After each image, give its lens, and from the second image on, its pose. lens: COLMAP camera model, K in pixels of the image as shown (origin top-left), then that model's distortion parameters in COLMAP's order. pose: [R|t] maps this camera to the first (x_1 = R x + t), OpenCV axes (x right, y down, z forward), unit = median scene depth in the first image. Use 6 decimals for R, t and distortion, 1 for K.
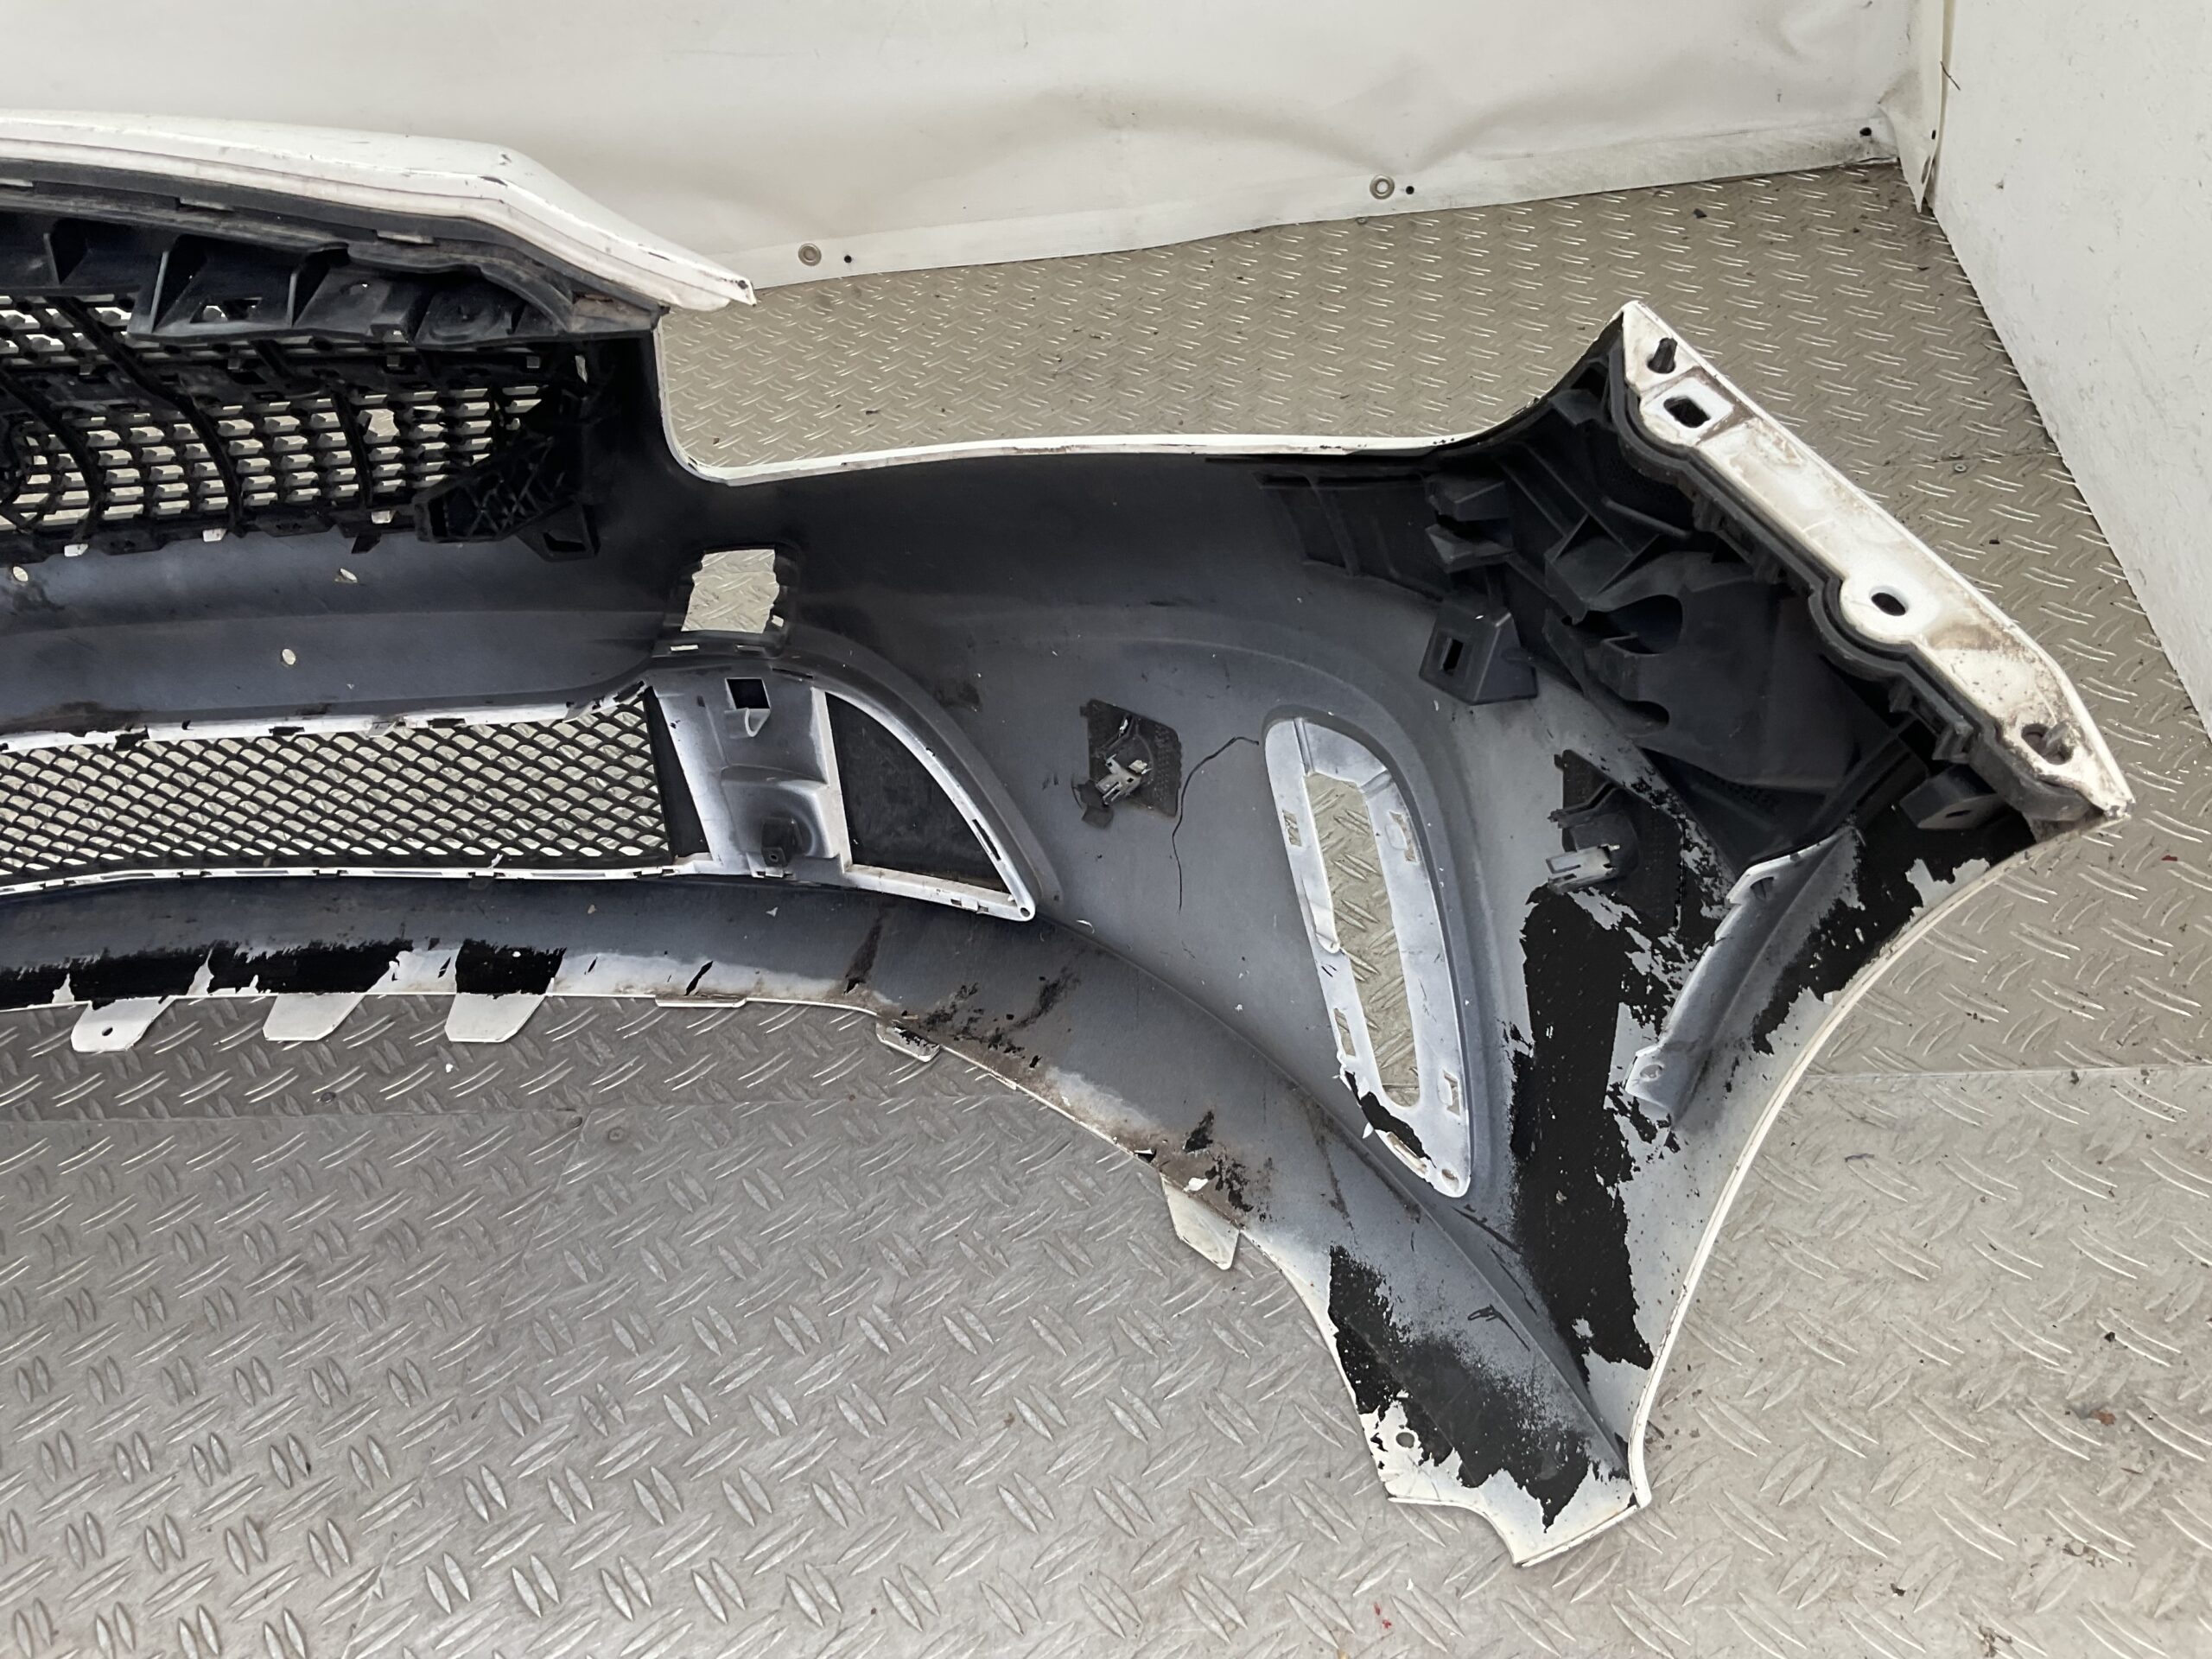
lens RADIAL K [[1807.6, 0, 1105.5], [0, 1807.6, 824.8], [0, 0, 1]] dist [0.113897, -0.233972]
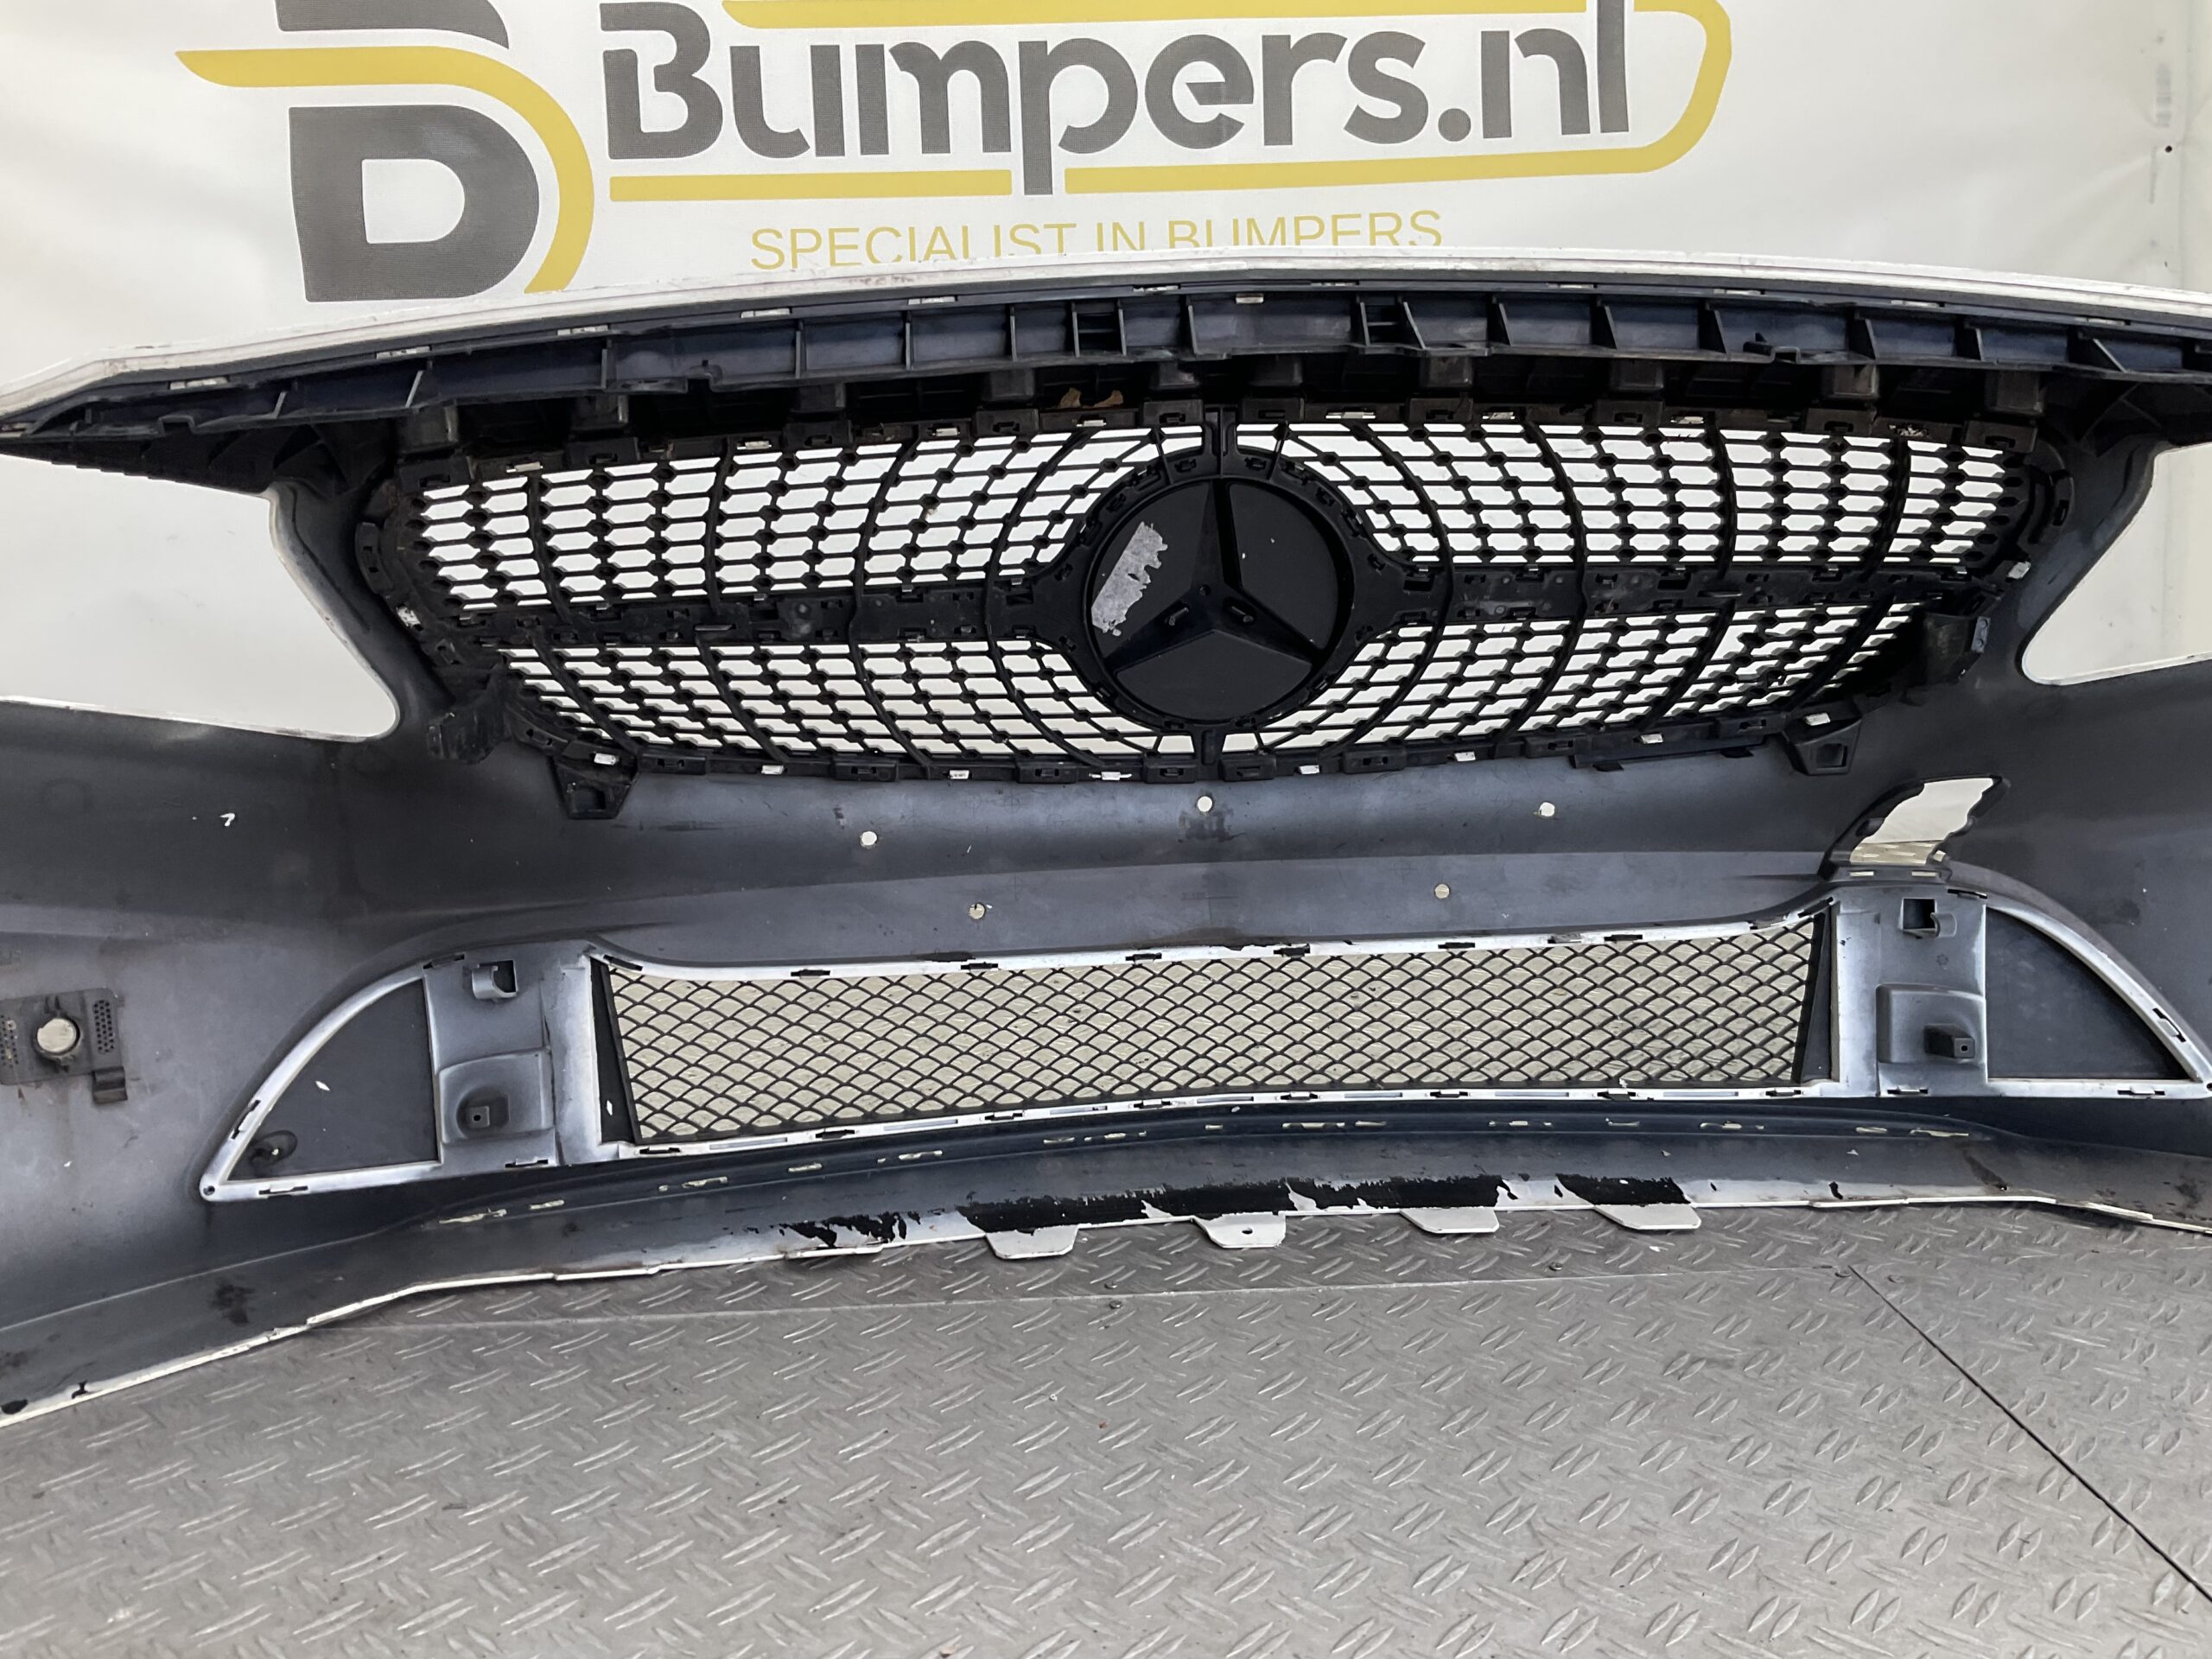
lens RADIAL K [[1812.6, 0, 1106.0], [0, 1812.6, 829.5], [0, 0, 1]] dist [0.074231, -0.164073]
pose [[0.977480, 0.102117, 0.184675, -0.851080], [-0.002976, 0.881704, -0.471794, 0.399649], [-0.211007, 0.460620, 0.862152, 0.059563]]
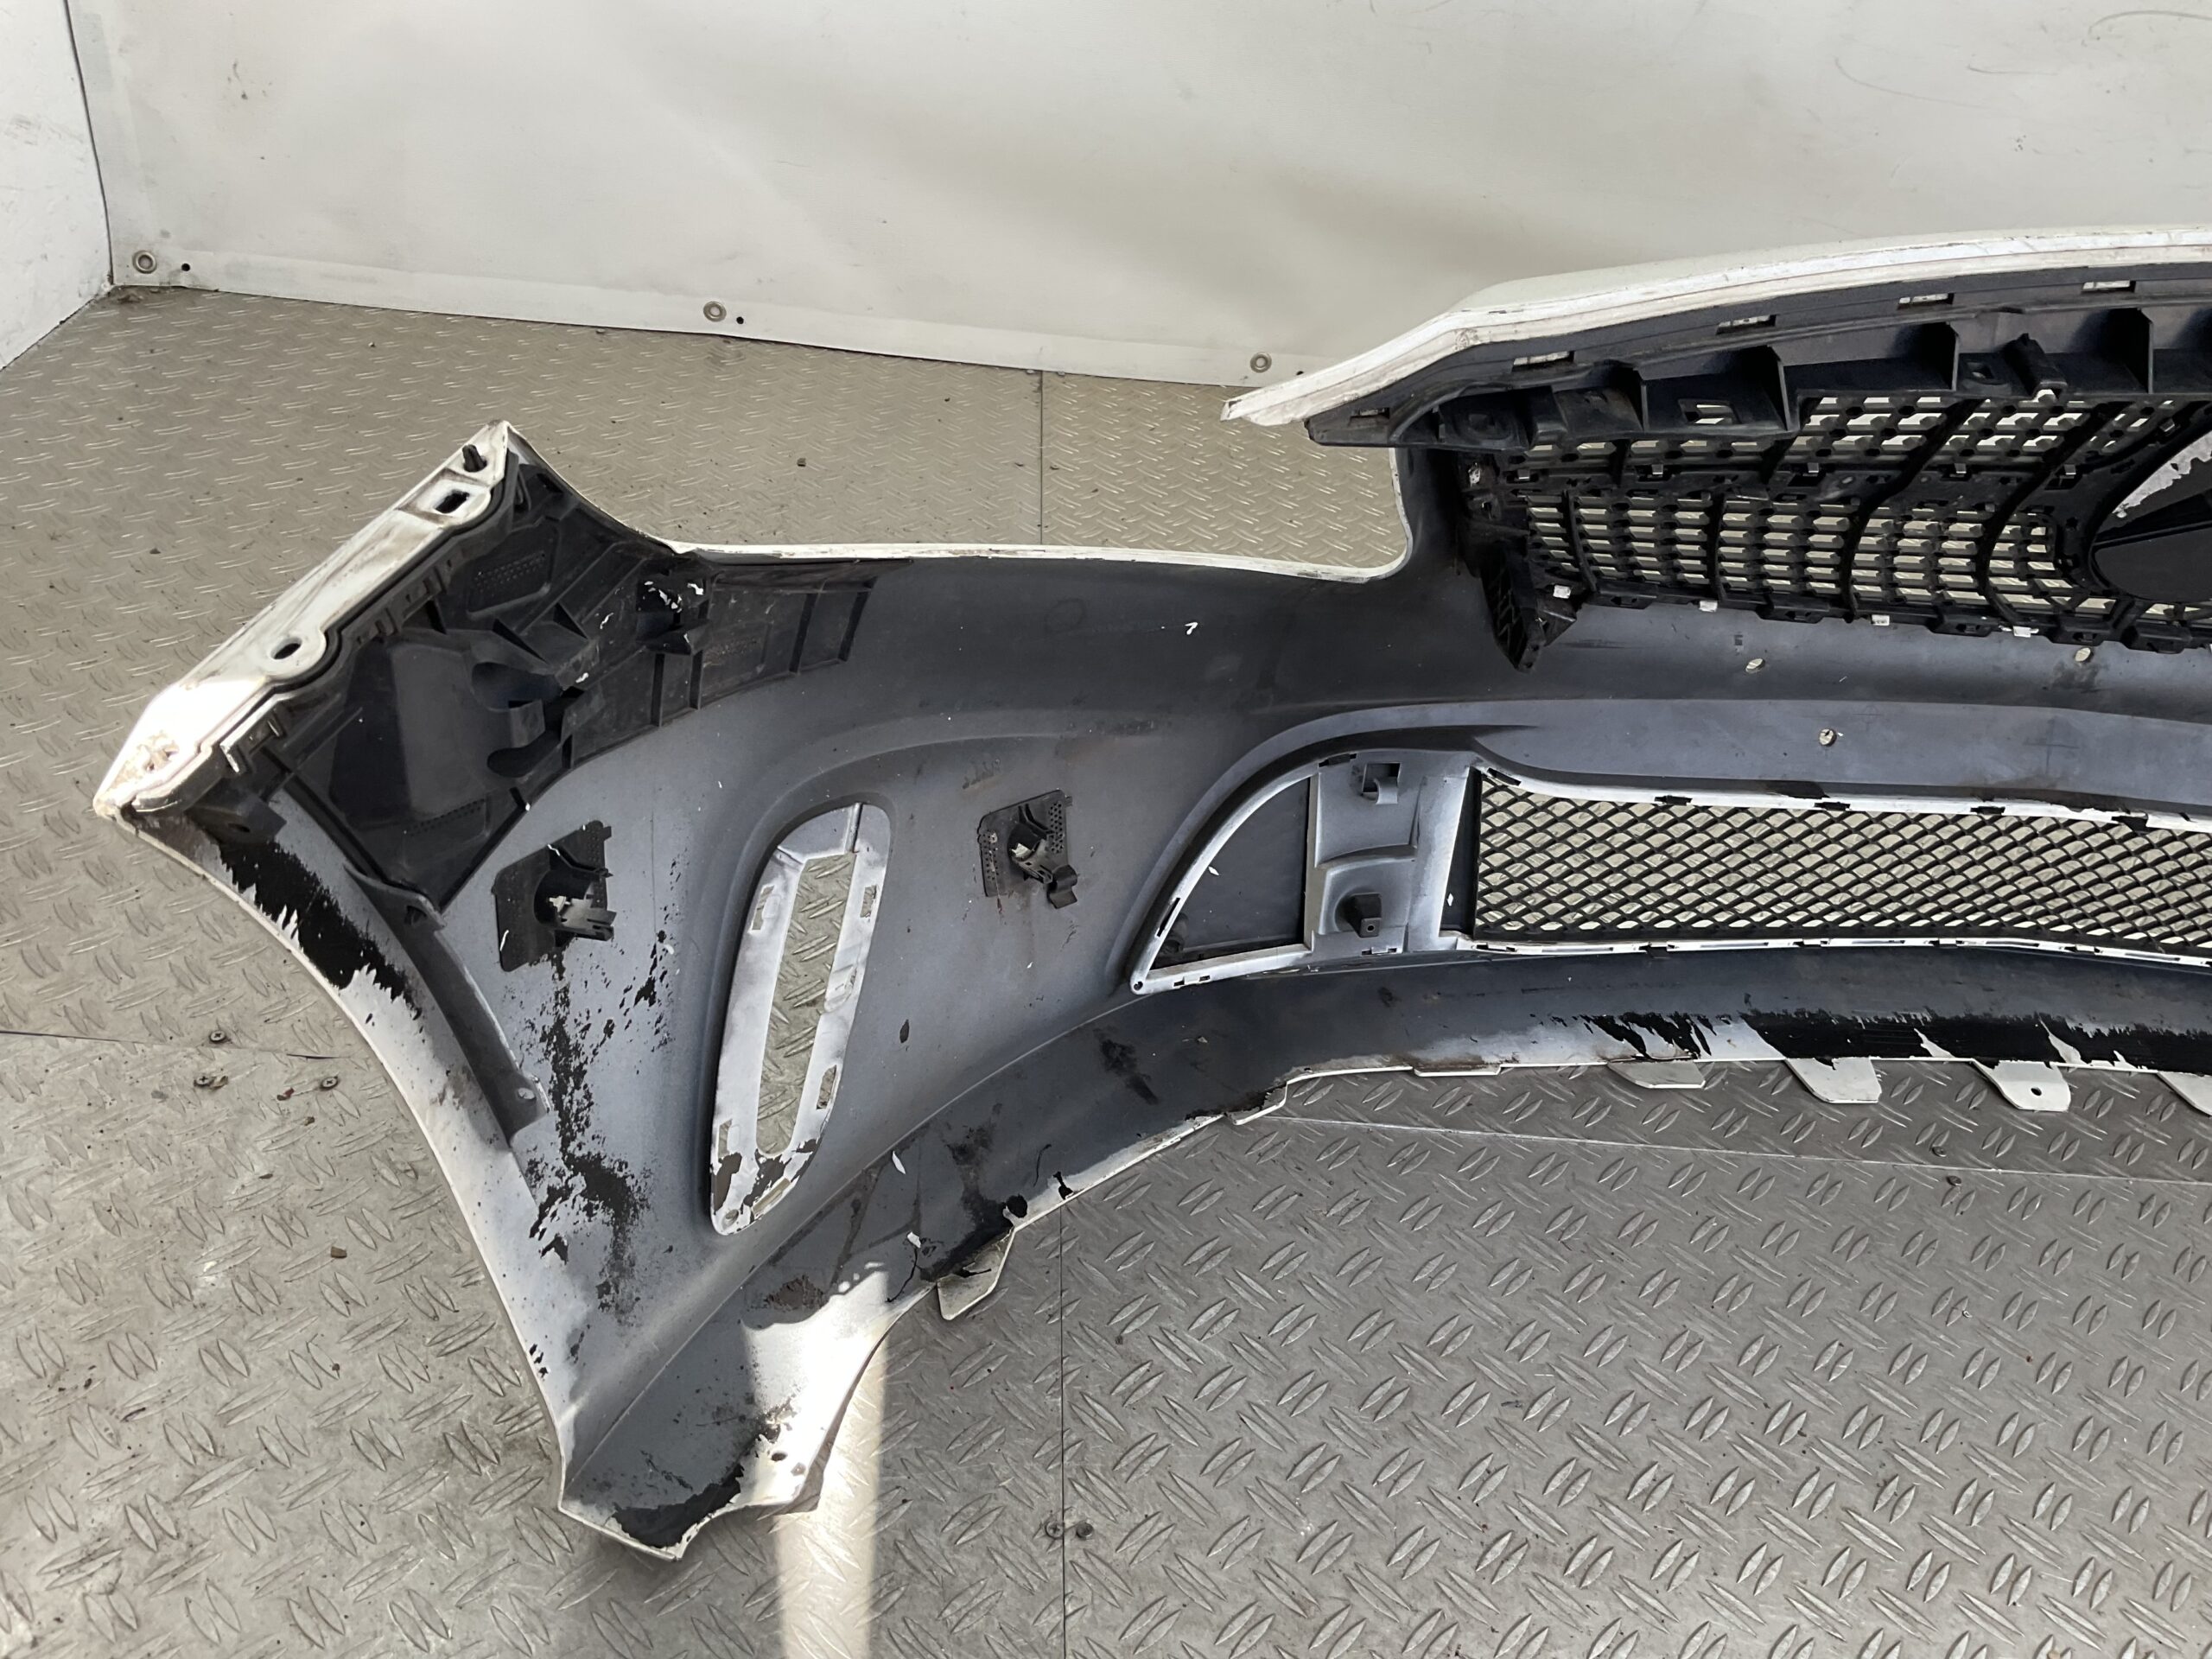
lens RADIAL K [[1807.6, 0, 1105.5], [0, 1807.6, 824.8], [0, 0, 1]] dist [0.113897, -0.233972]
pose [[0.954259, 0.142097, 0.263056, -1.389461], [-0.126332, 0.989073, -0.075996, 0.112120], [-0.270980, 0.039288, 0.961783, 0.135462]]
